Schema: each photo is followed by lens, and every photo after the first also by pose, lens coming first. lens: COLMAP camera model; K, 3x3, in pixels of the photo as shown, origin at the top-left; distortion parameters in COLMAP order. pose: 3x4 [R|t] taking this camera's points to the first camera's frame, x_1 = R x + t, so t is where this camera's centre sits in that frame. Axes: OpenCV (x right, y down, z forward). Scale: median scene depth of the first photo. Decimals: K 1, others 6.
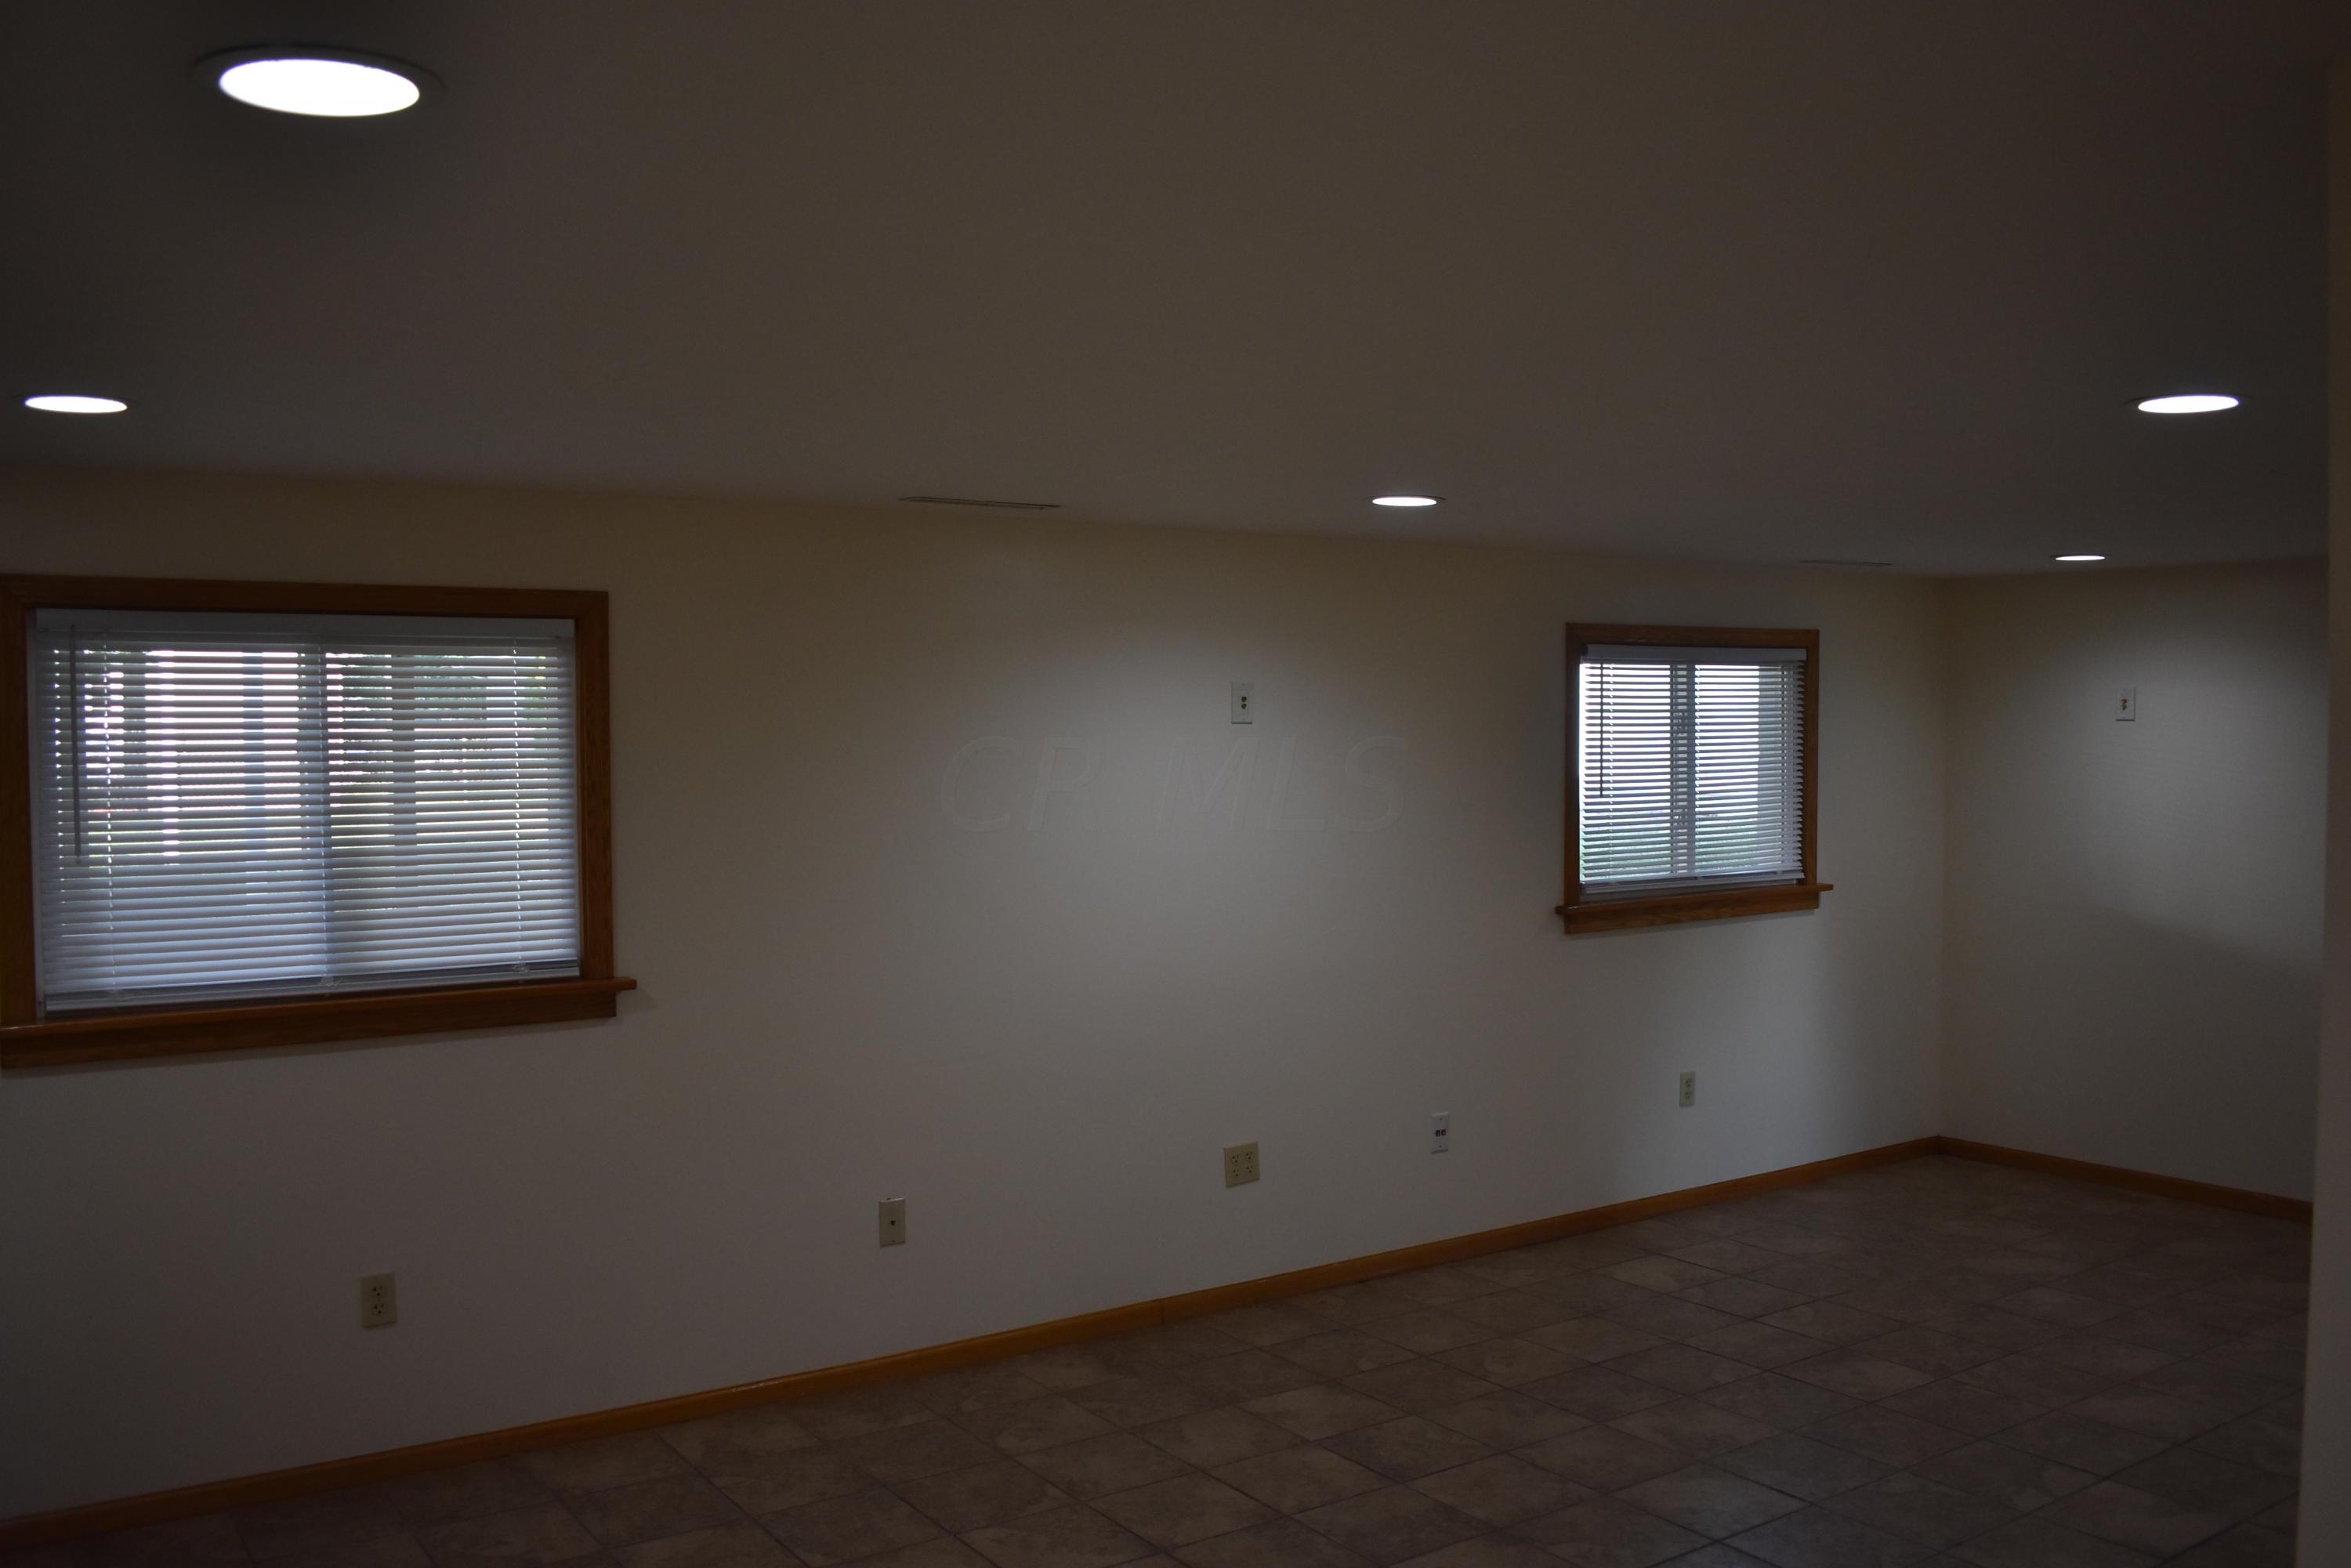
lens RADIAL K [[1991.3, 0, 1175.9], [0, 1991.3, 801.3], [0, 0, 1]] dist [-0.090799, 0.014771]
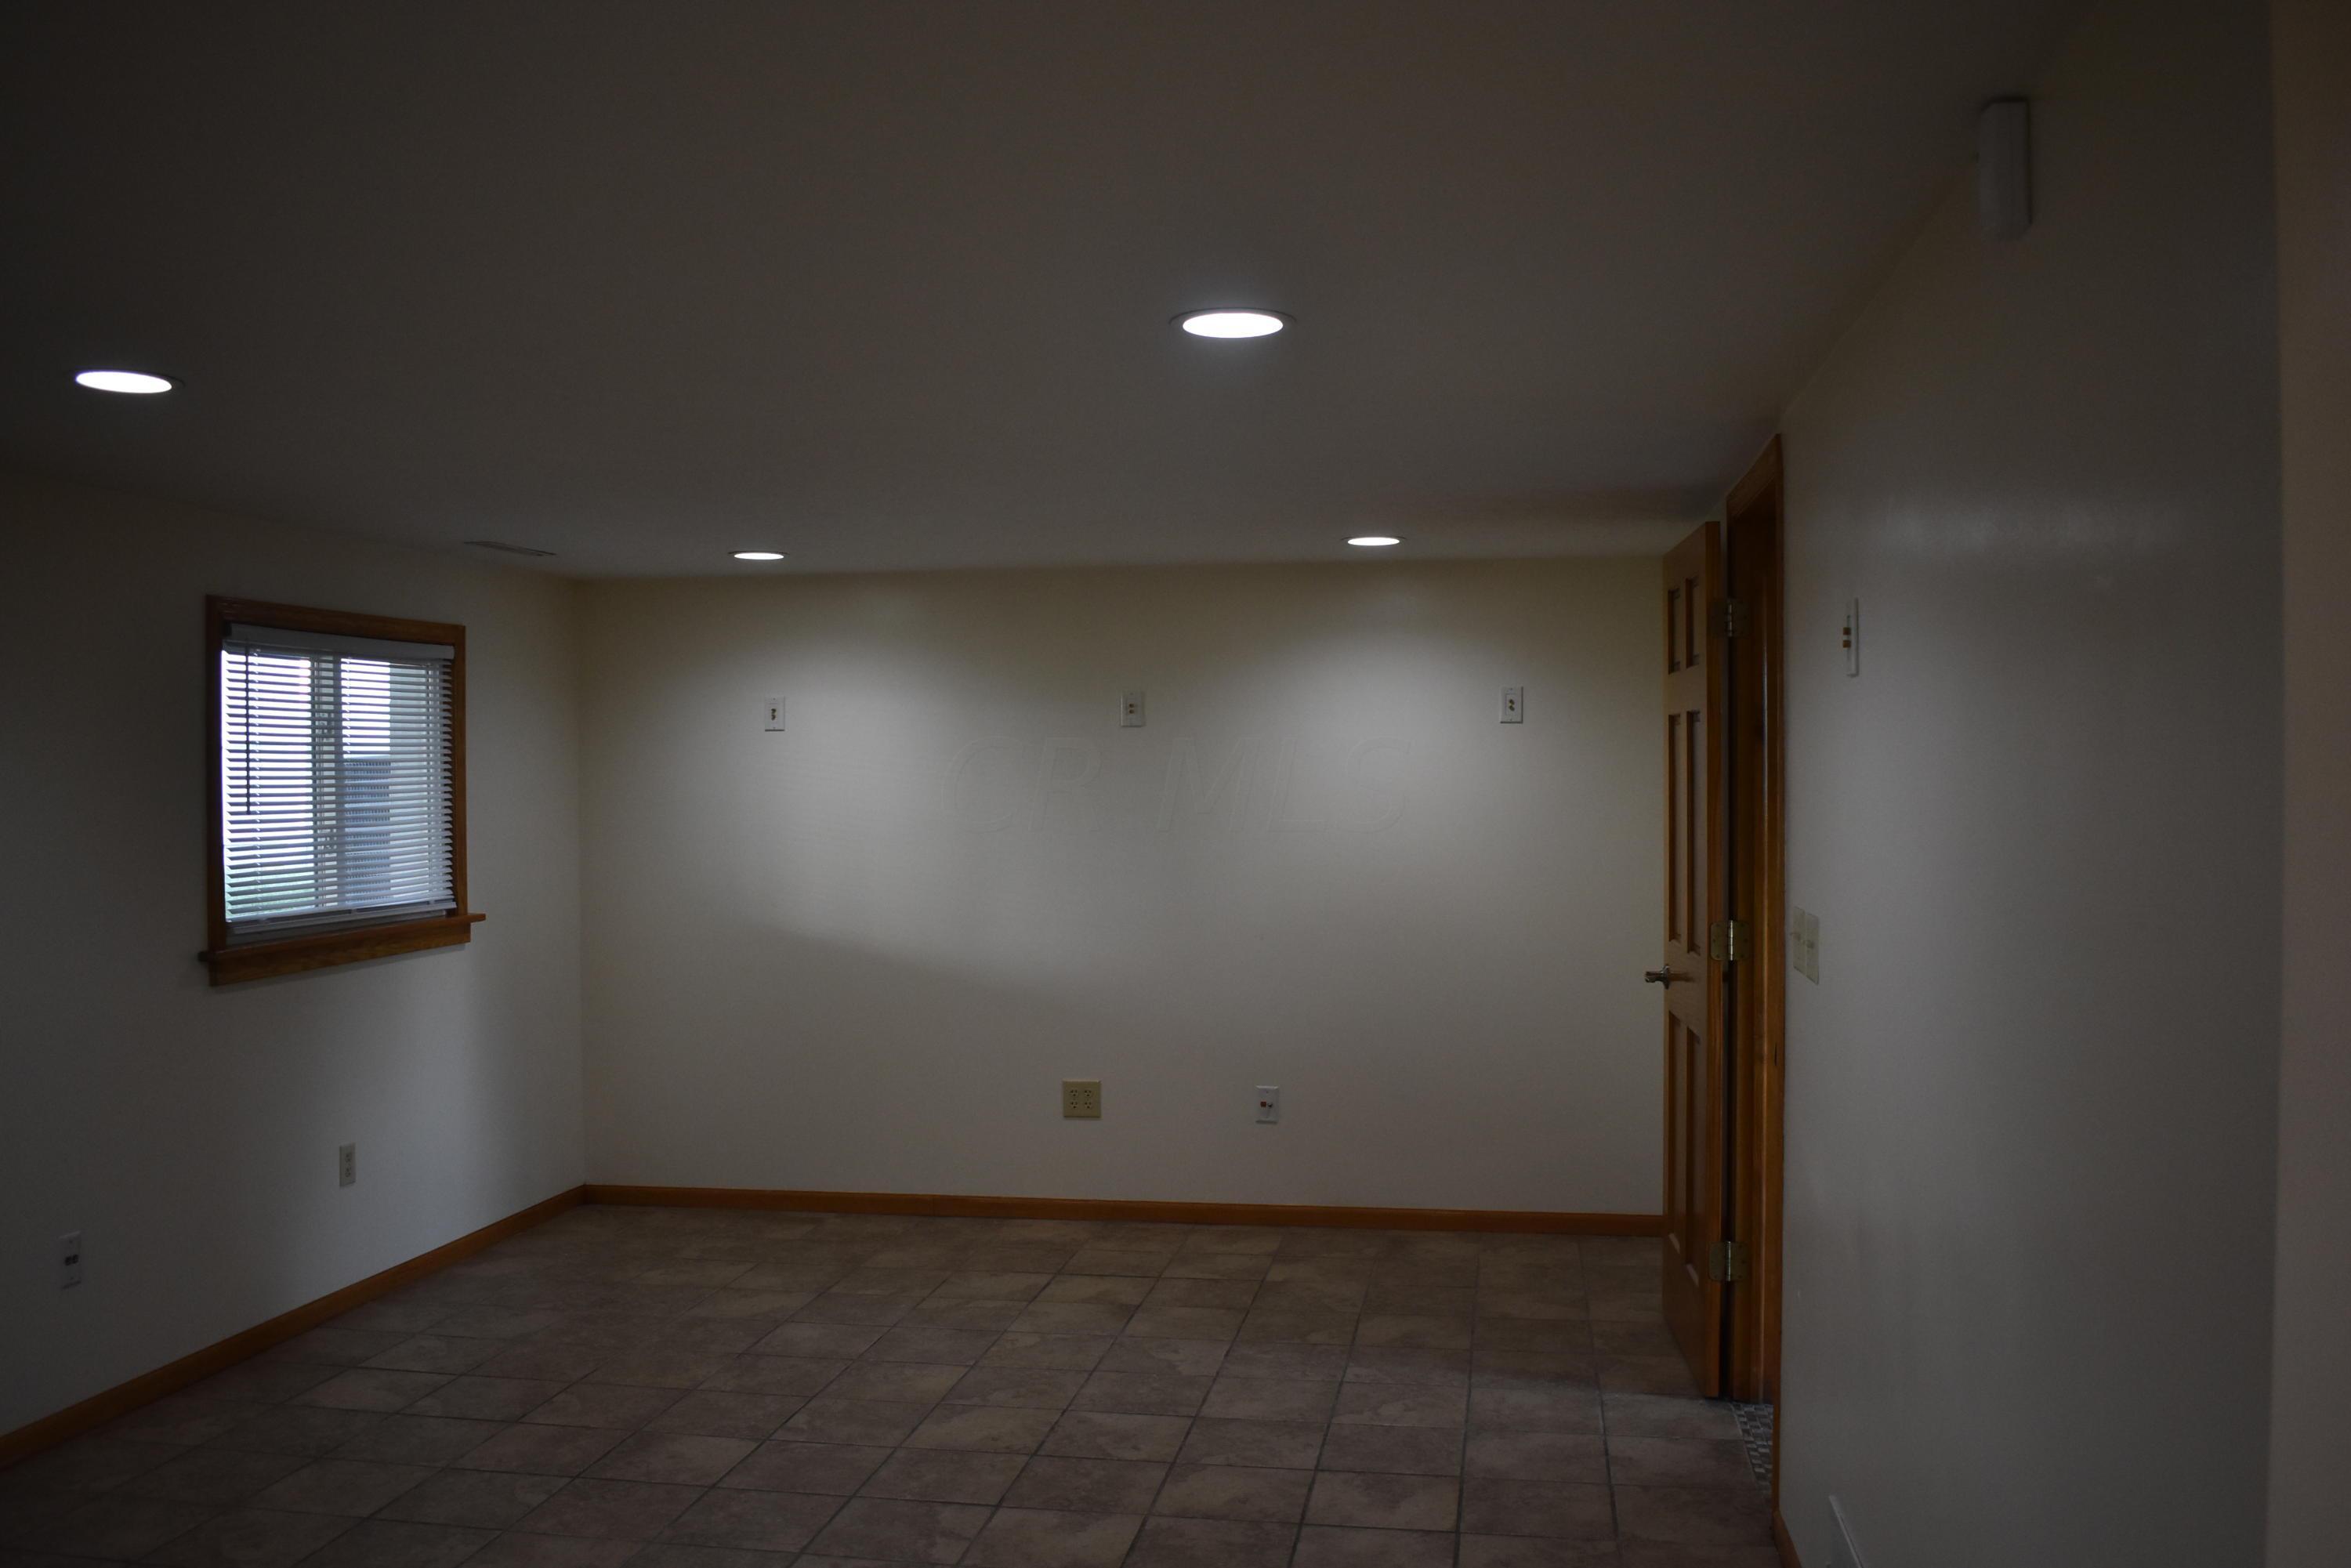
lens RADIAL K [[1991.3, 0, 1175.9], [0, 1991.3, 801.3], [0, 0, 1]] dist [-0.090799, 0.014771]
pose [[0.695985, -0.011158, 0.717969, -0.091768], [0.034207, 0.999259, -0.017631, 0.019445], [-0.717241, 0.036830, 0.695851, 0.175024]]
